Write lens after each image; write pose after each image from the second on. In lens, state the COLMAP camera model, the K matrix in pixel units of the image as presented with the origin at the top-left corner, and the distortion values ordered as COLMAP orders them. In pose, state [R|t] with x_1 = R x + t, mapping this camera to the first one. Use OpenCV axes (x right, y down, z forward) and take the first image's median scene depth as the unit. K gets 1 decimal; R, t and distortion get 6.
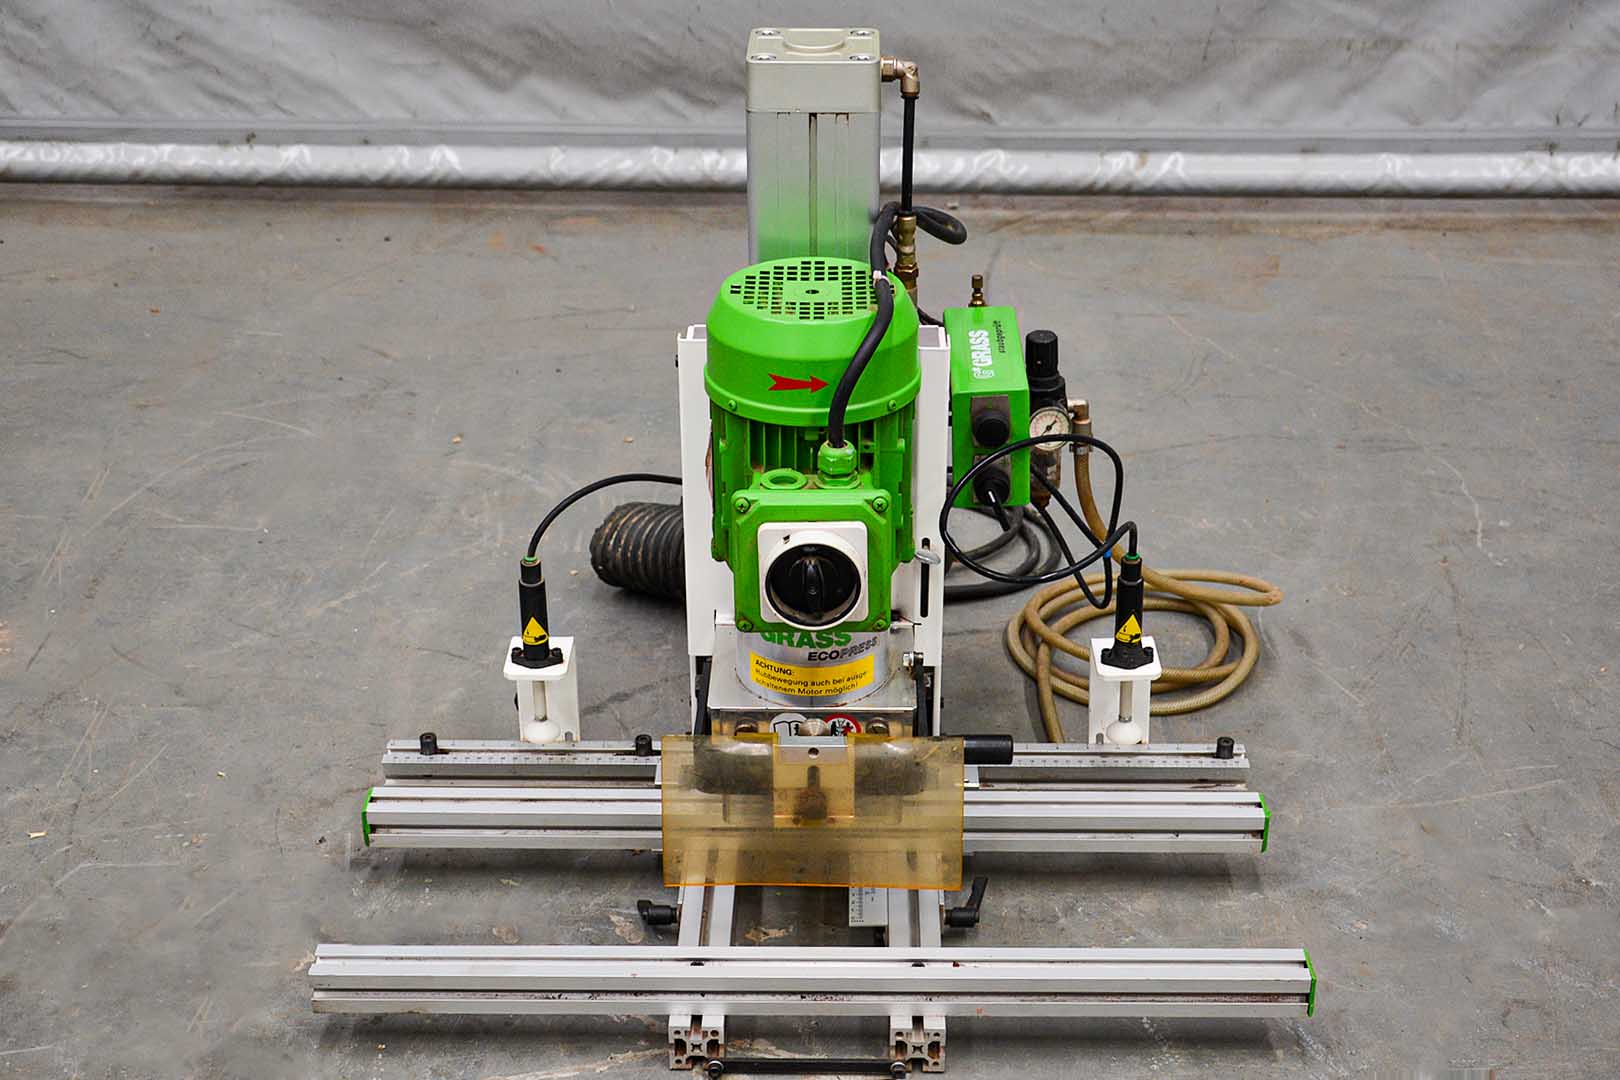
lens RADIAL K [[2171.3, 0, 810.0], [0, 2171.3, 540.0], [0, 0, 1]] dist [-0.034615, 0.218958]
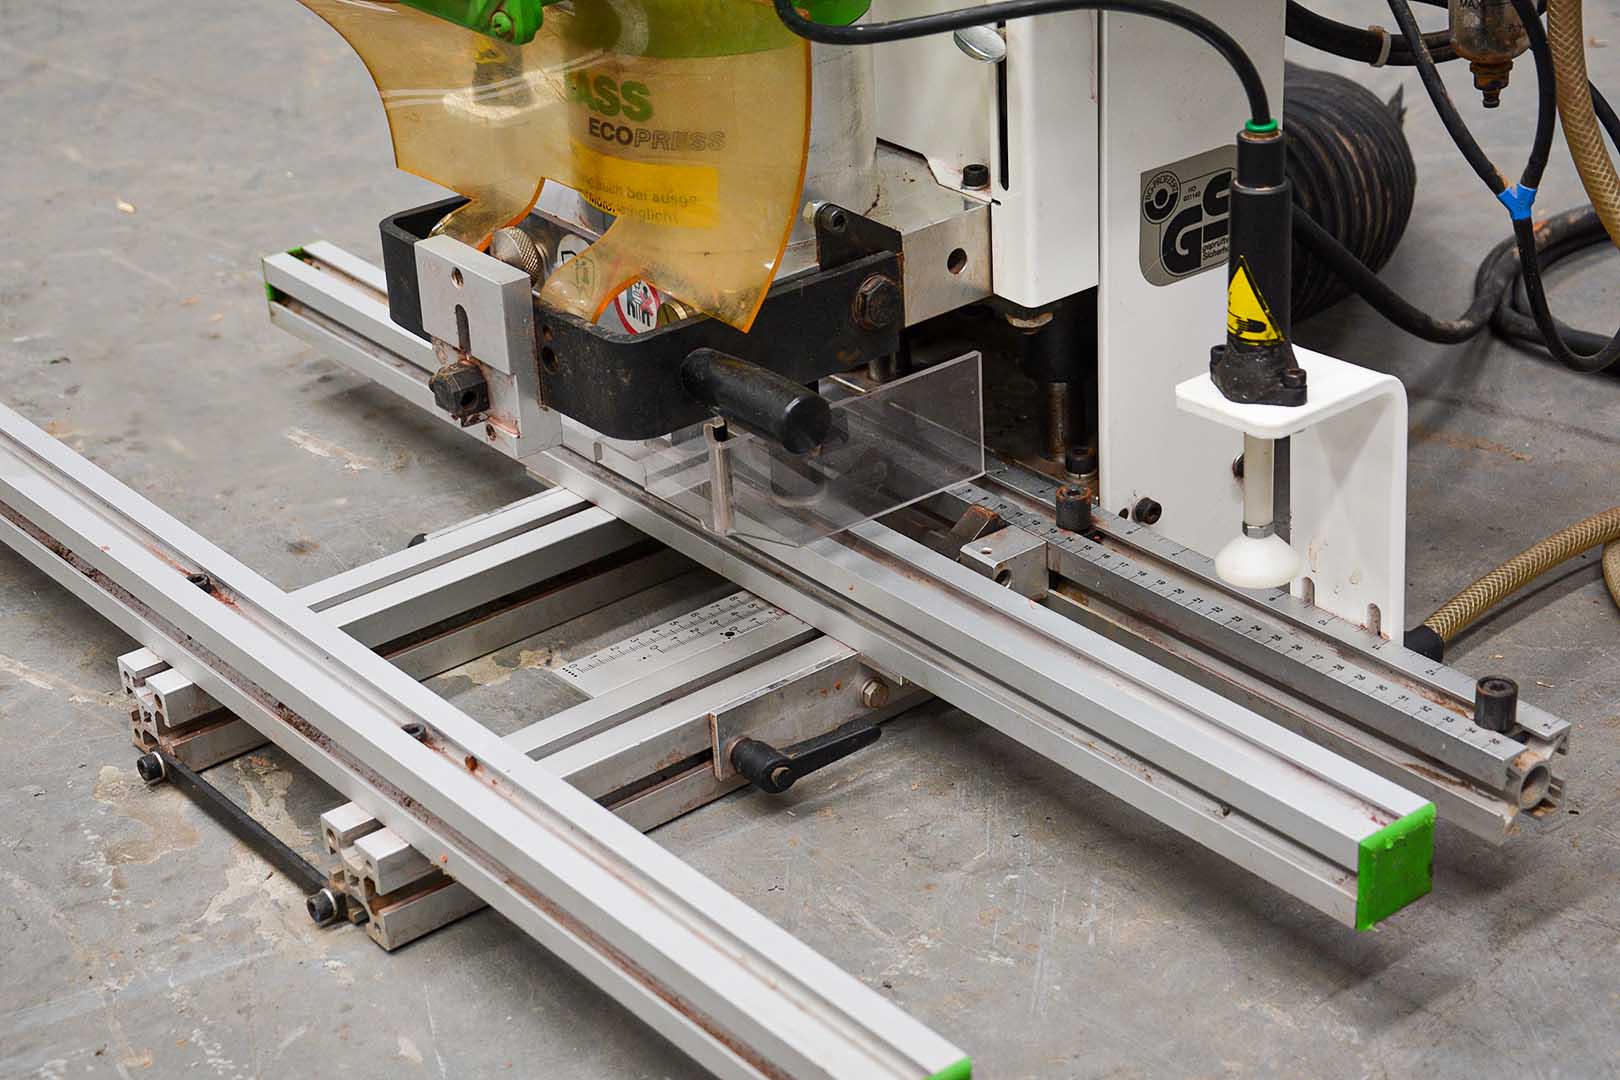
lens RADIAL K [[2938.3, 0, 810.0], [0, 2938.3, 540.0], [0, 0, 1]] dist [0.103350, 0.166716]
pose [[0.638181, 0.327028, -0.696978, 0.280235], [-0.307779, 0.938182, 0.158388, 0.010192], [0.705689, 0.113435, 0.699382, 0.291405]]
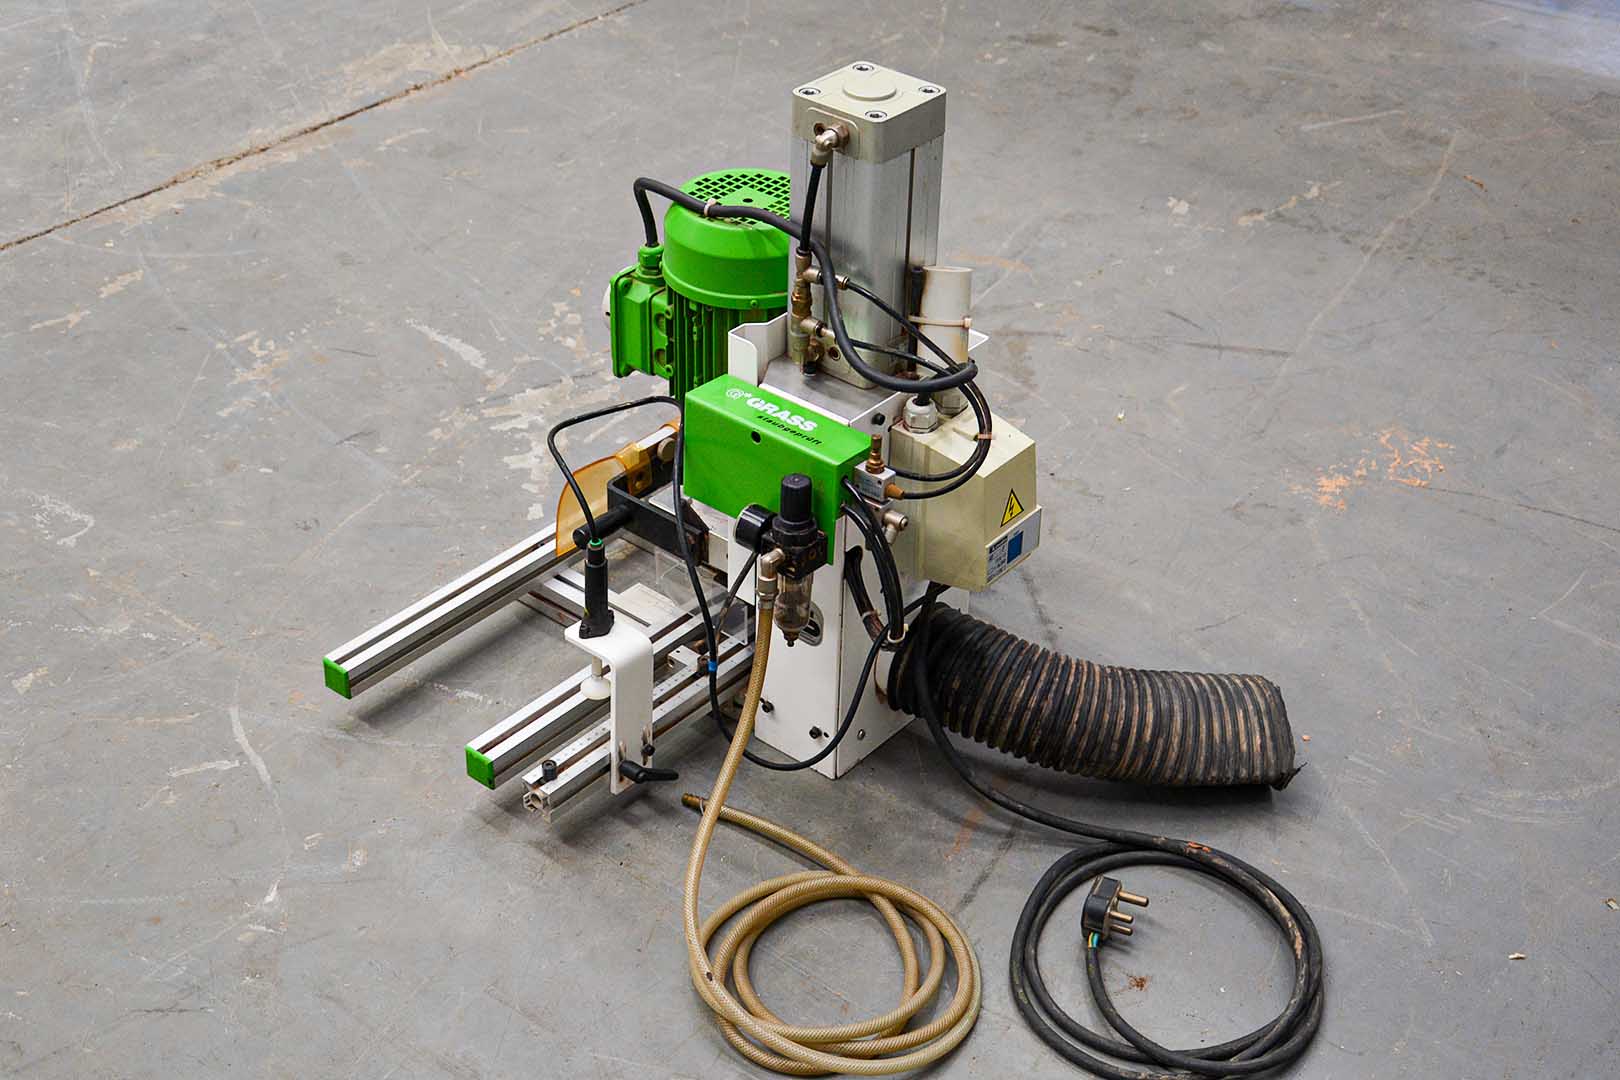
lens RADIAL K [[2192.0, 0, 810.0], [0, 2192.0, 540.0], [0, 0, 1]] dist [0.019810, 0.013897]
pose [[-0.626317, 0.423389, -0.654576, 0.447211], [-0.375738, 0.571748, 0.729332, -0.470817], [0.683043, 0.702742, -0.199012, 0.701347]]
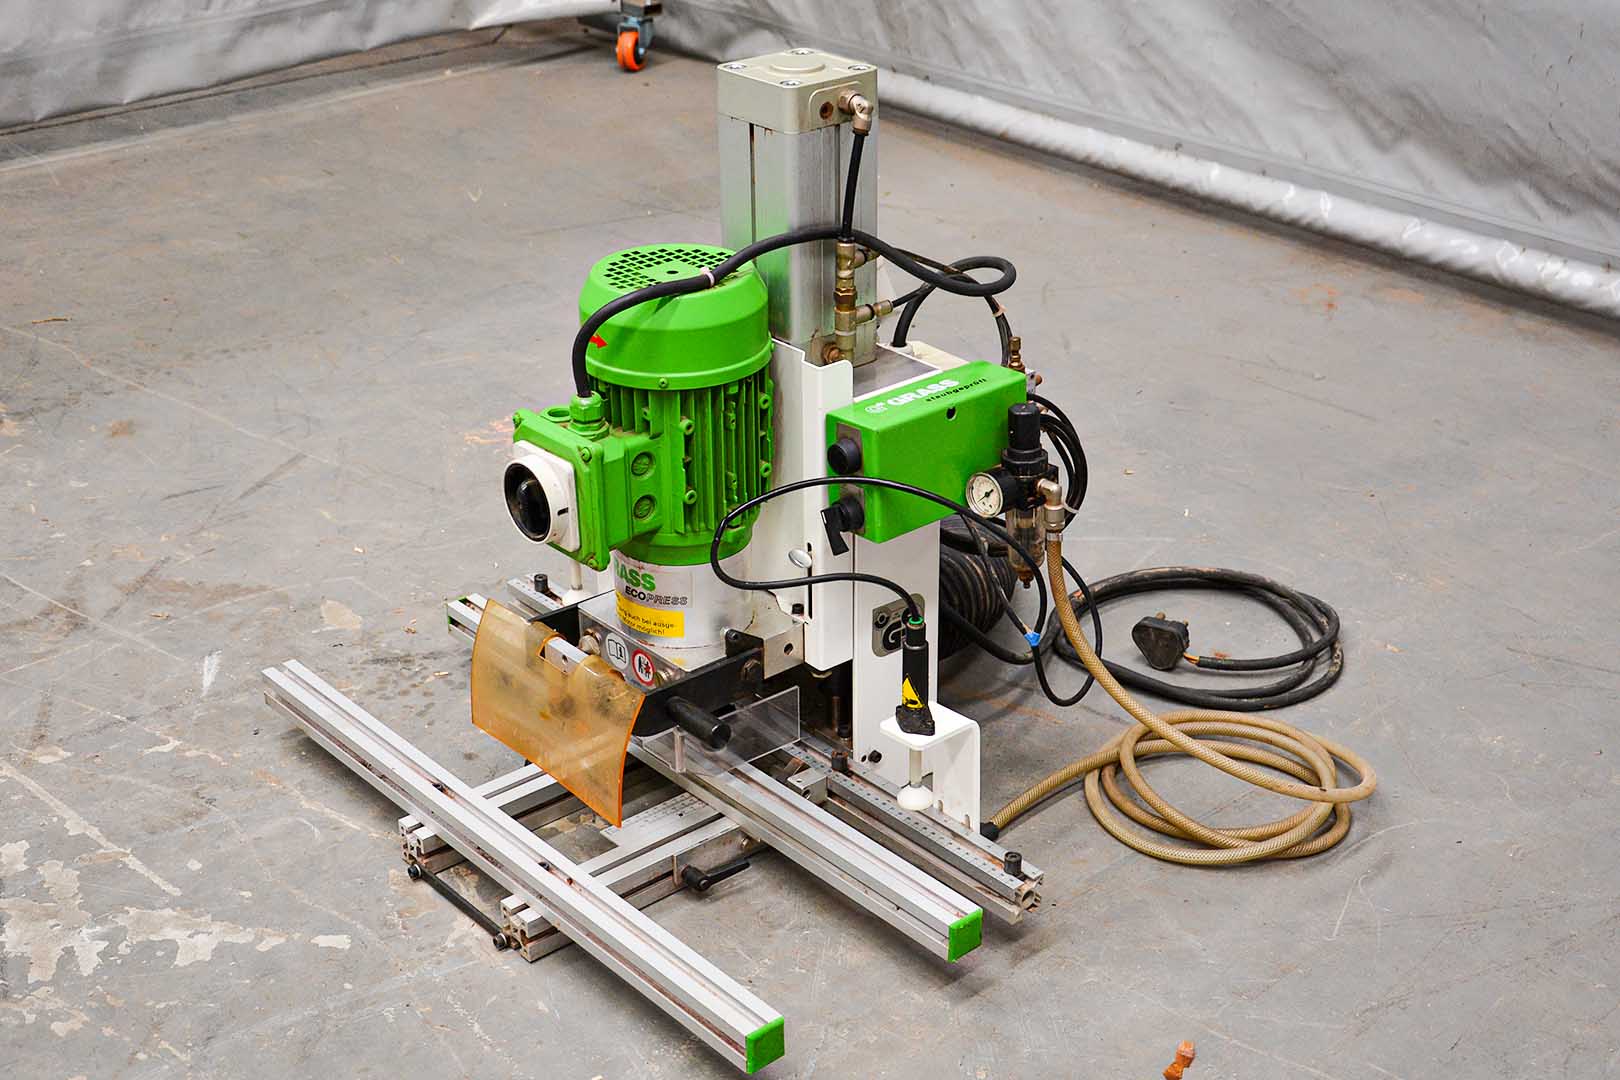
lens RADIAL K [[2171.3, 0, 810.0], [0, 2171.3, 540.0], [0, 0, 1]] dist [-0.034615, 0.218958]
pose [[0.667309, 0.323627, -0.670794, 0.418584], [-0.335573, 0.934705, 0.117122, -0.069271], [0.664898, 0.146944, 0.732337, 0.120473]]
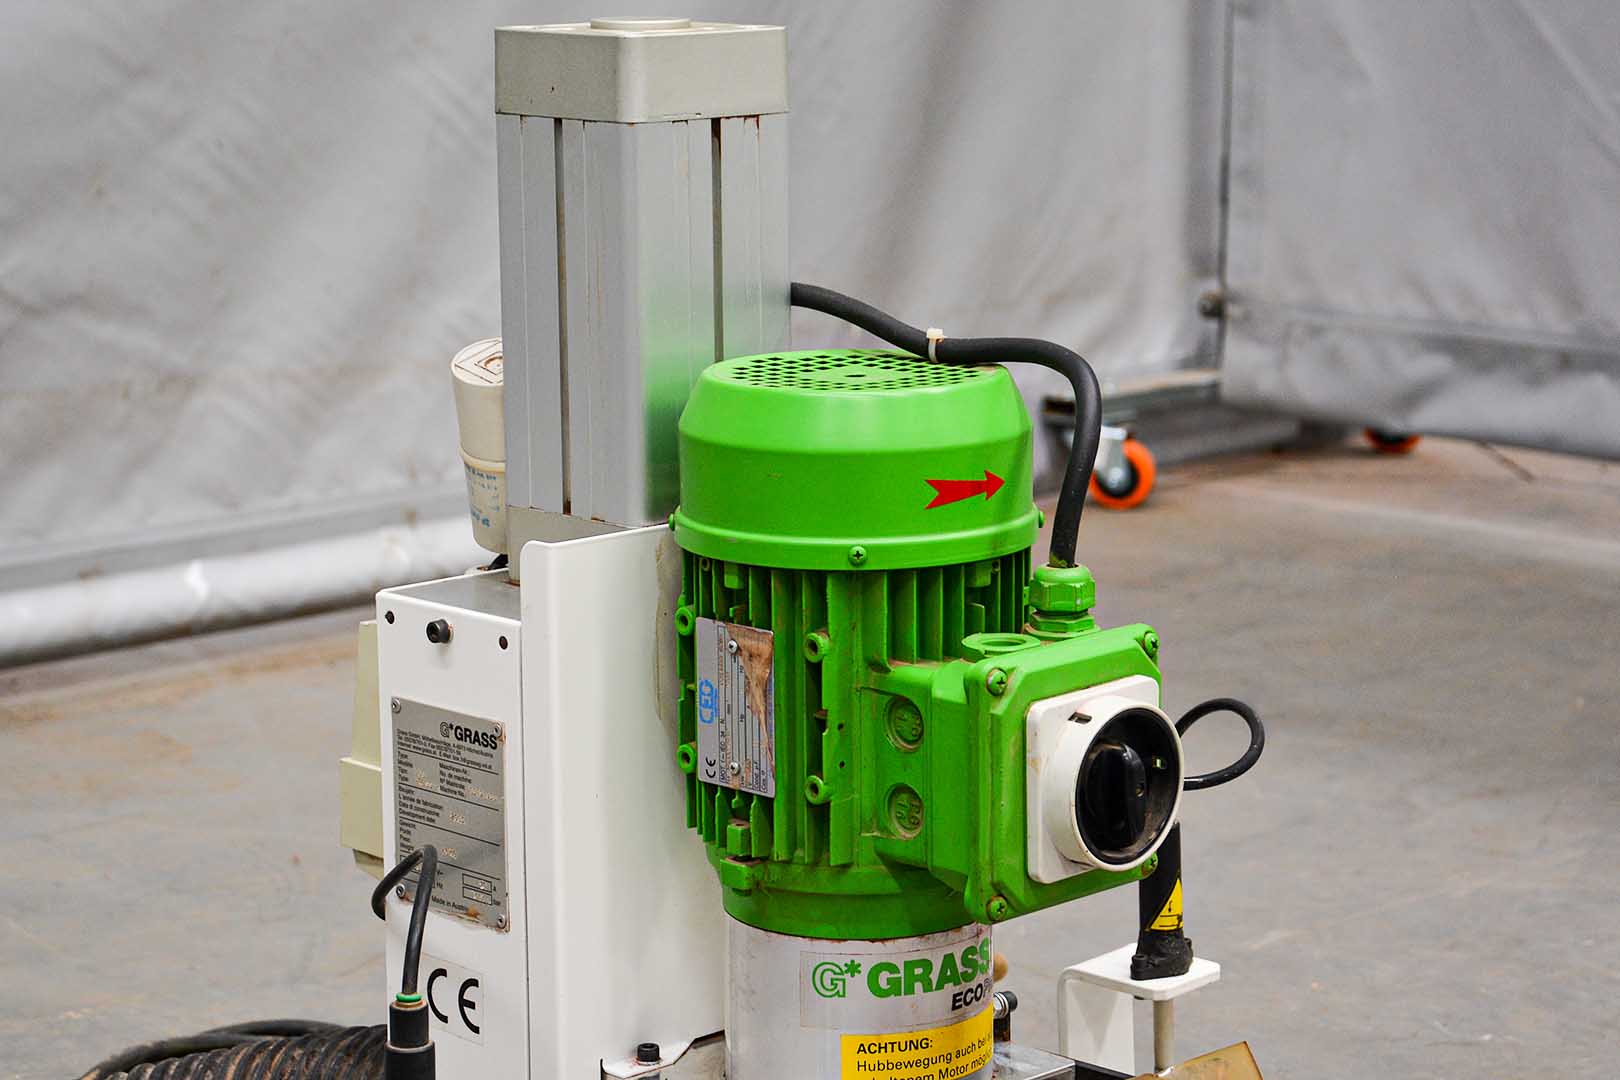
lens RADIAL K [[3807.0, 0, 810.0], [0, 3807.0, 540.0], [0, 0, 1]] dist [0.269350, 0.470309]
pose [[0.706702, -0.131770, 0.695132, -0.369739], [0.330368, 0.930274, -0.159523, 0.045766], [-0.625643, 0.342385, 0.700959, 0.138840]]
